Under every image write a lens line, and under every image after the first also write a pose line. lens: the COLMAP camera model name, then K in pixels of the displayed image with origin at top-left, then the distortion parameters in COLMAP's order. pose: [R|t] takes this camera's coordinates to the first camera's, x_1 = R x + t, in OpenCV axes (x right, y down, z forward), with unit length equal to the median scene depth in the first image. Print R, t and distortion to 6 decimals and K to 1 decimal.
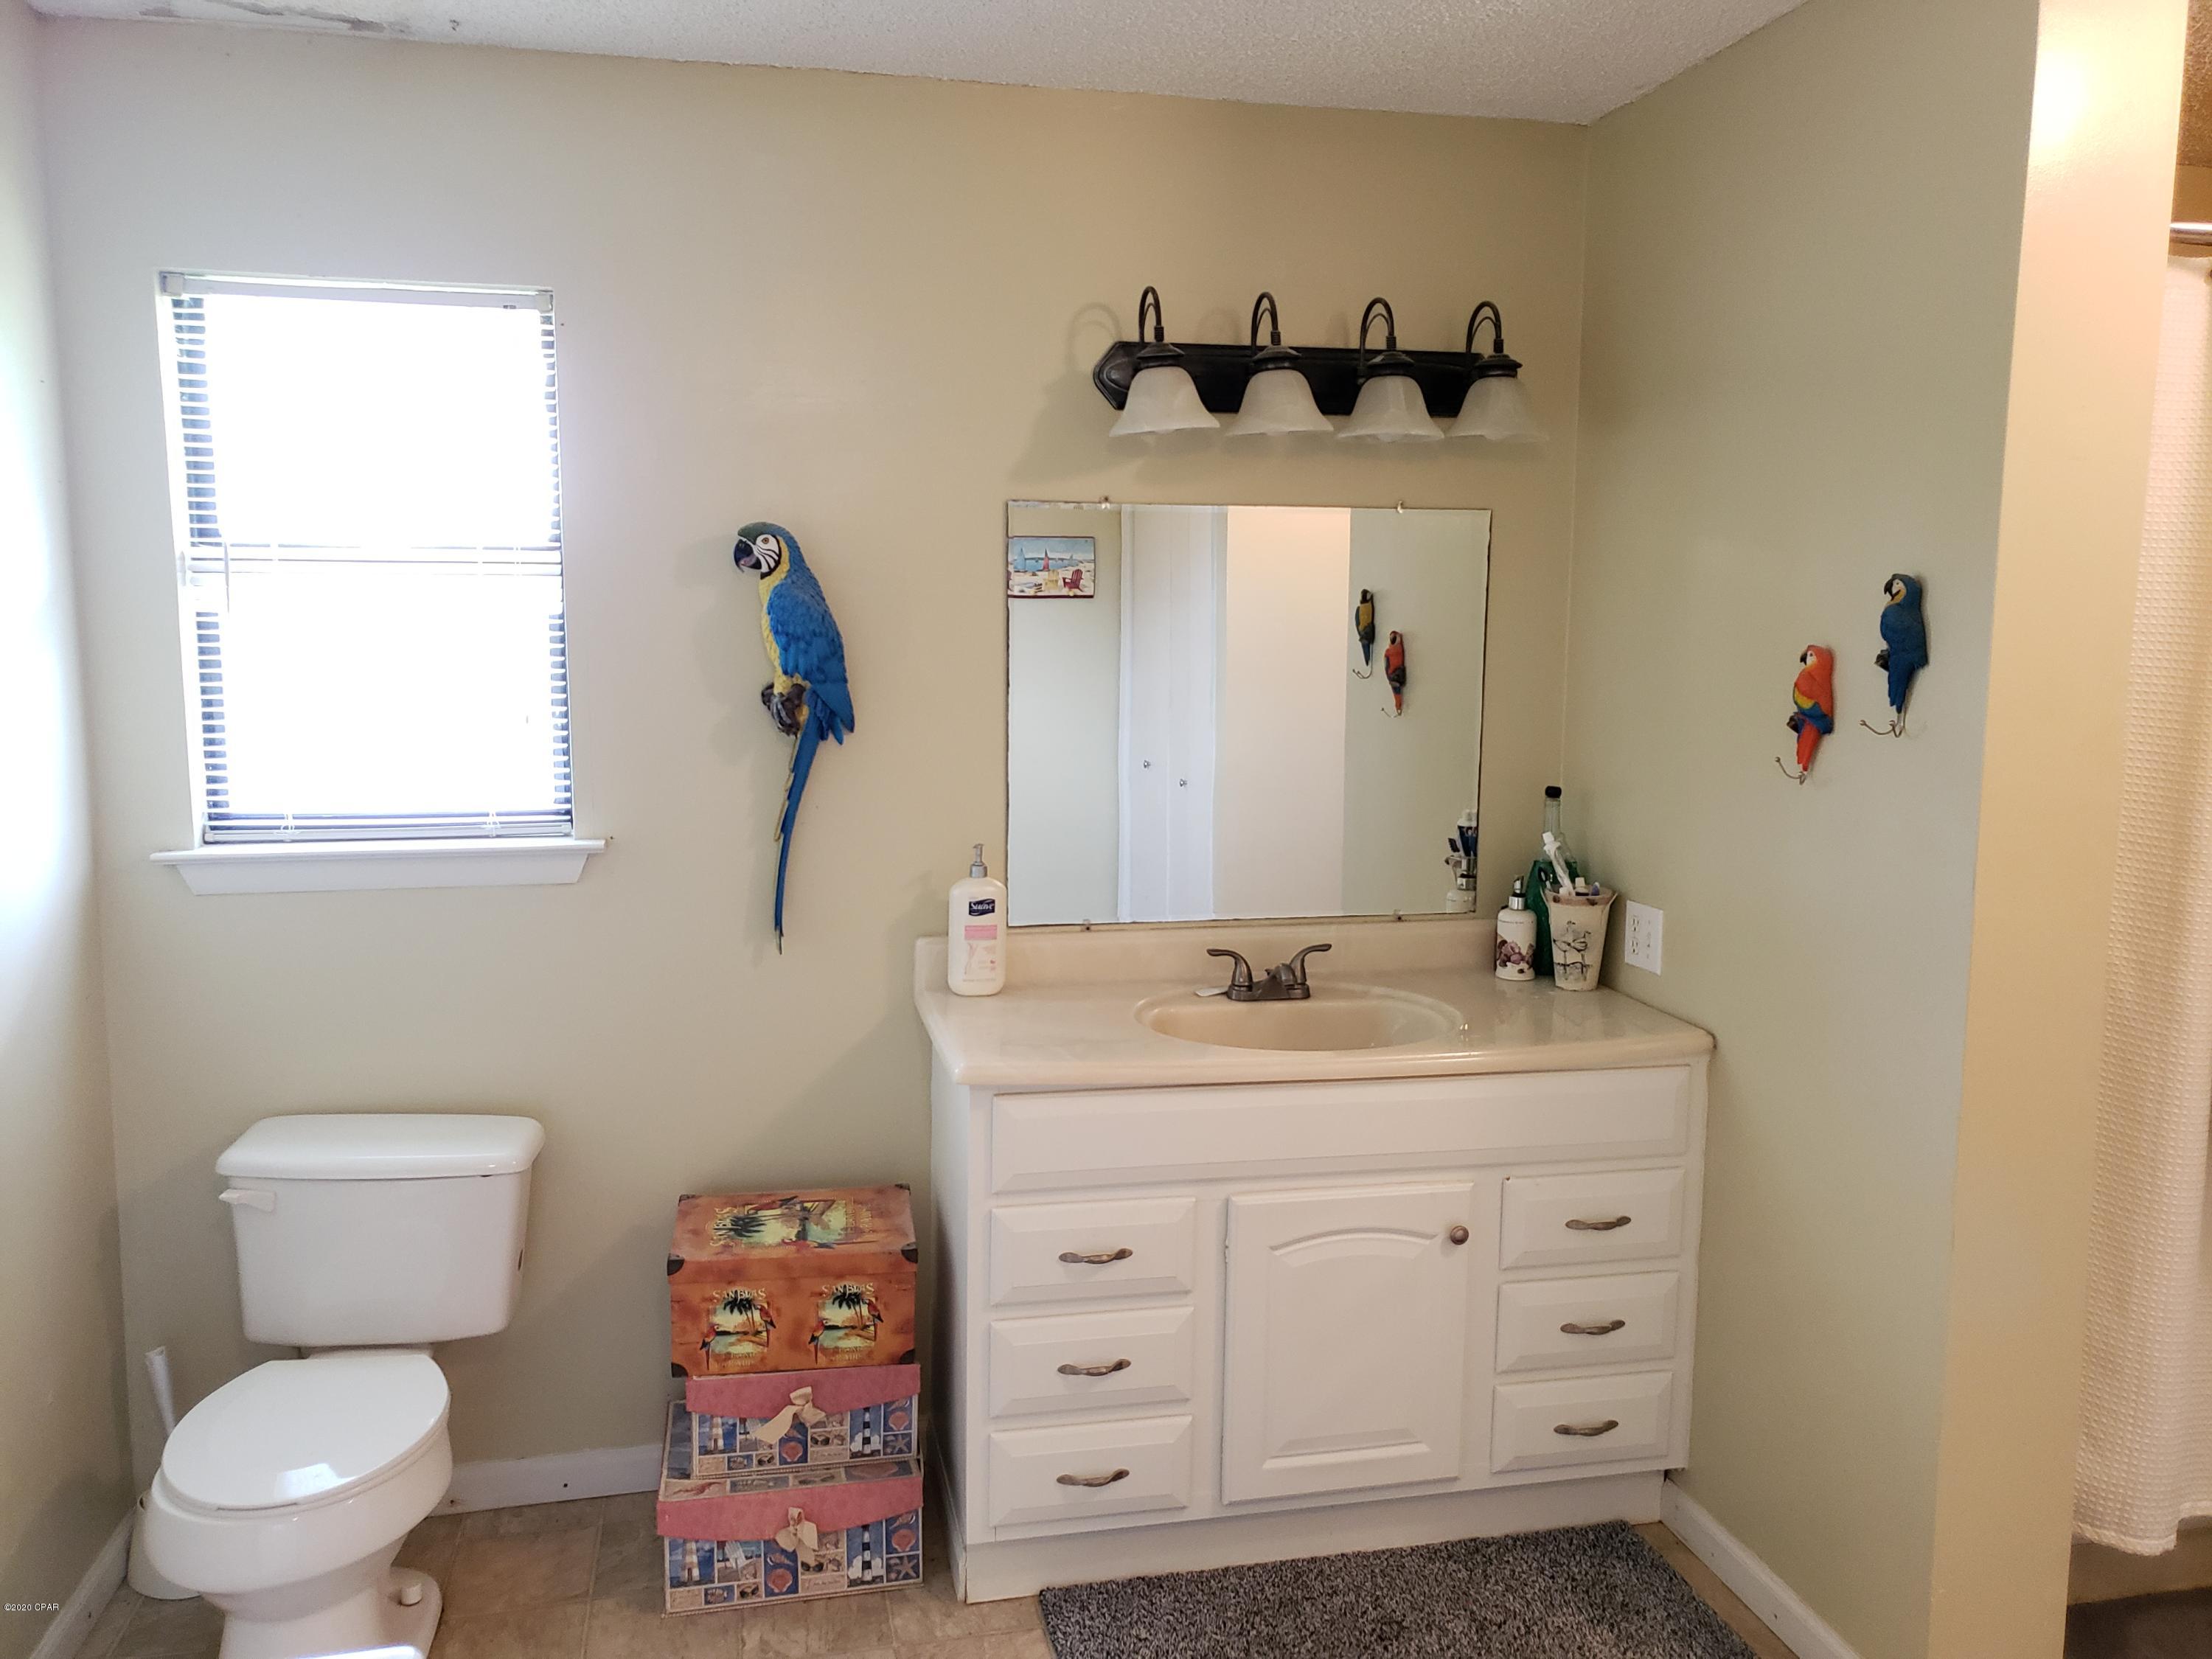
lens RADIAL K [[1685.8, 0, 1144.6], [0, 1685.8, 821.5], [0, 0, 1]] dist [0.015495, 0.004182]
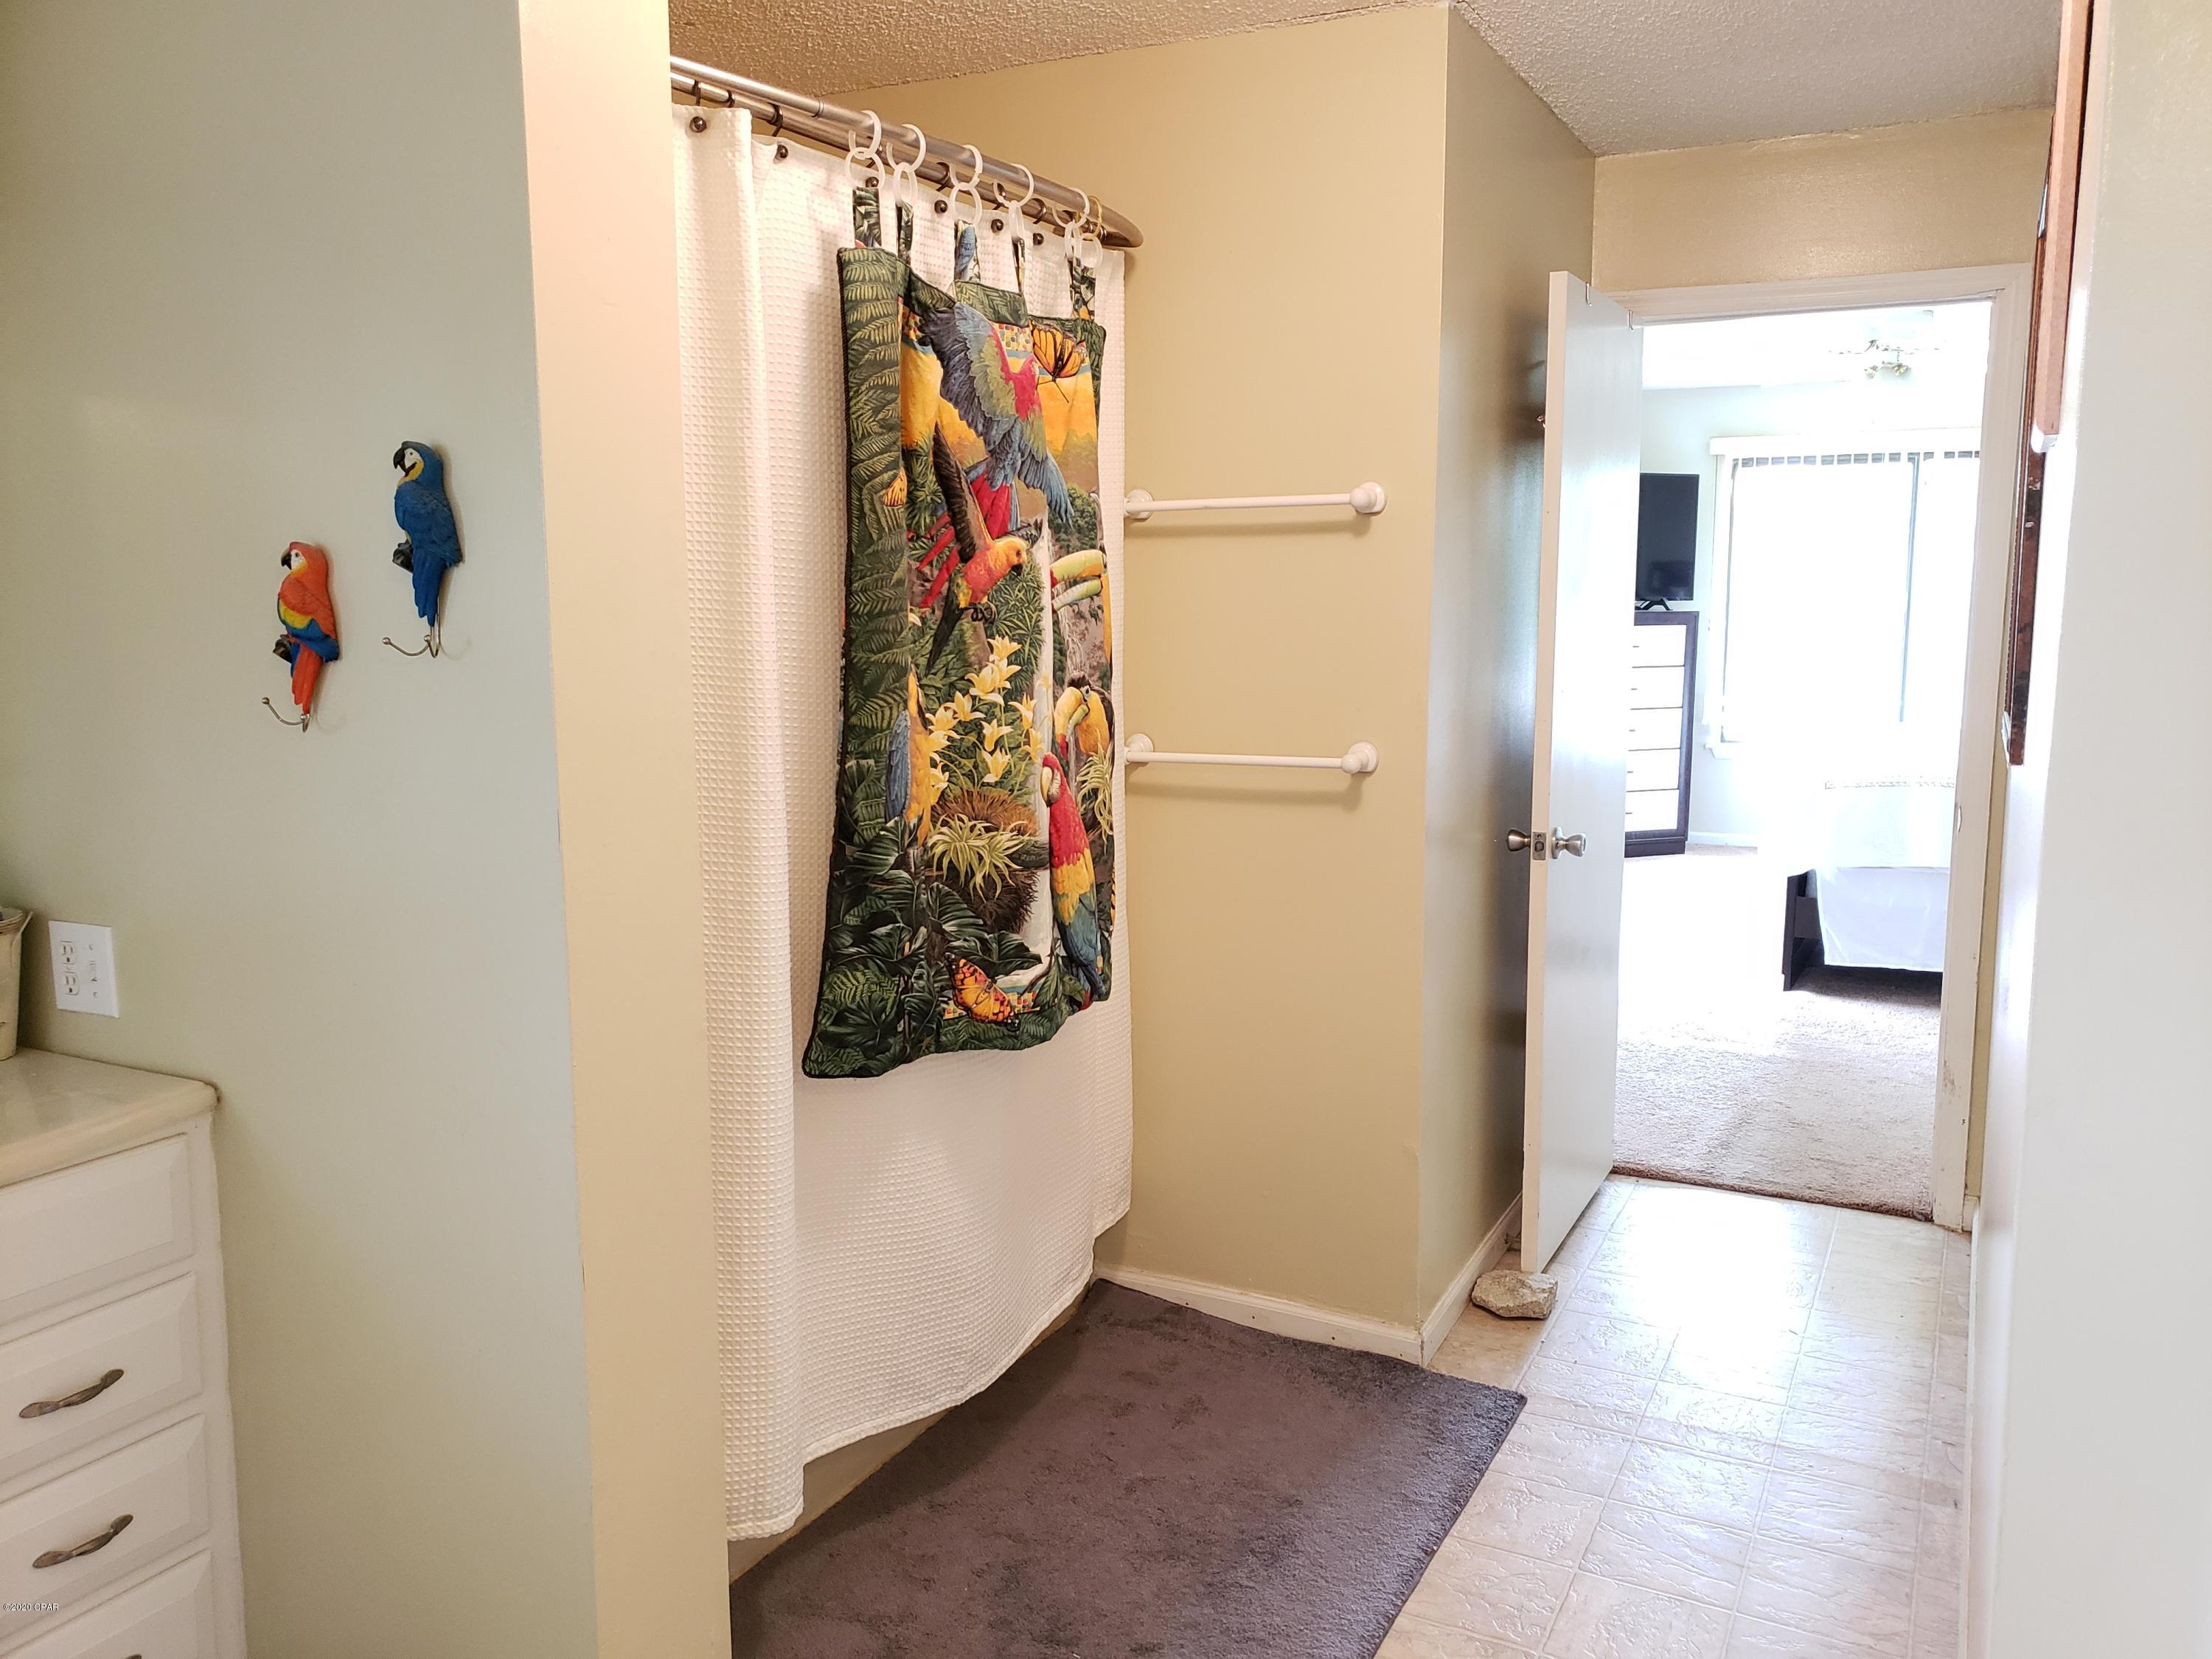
lens RADIAL K [[1685.8, 0, 1144.6], [0, 1685.8, 821.5], [0, 0, 1]] dist [0.015495, 0.004182]
pose [[0.636434, -0.112567, 0.763073, 0.050545], [0.099541, 0.993007, 0.063465, 0.007261], [-0.764882, 0.035566, 0.643188, 0.239912]]
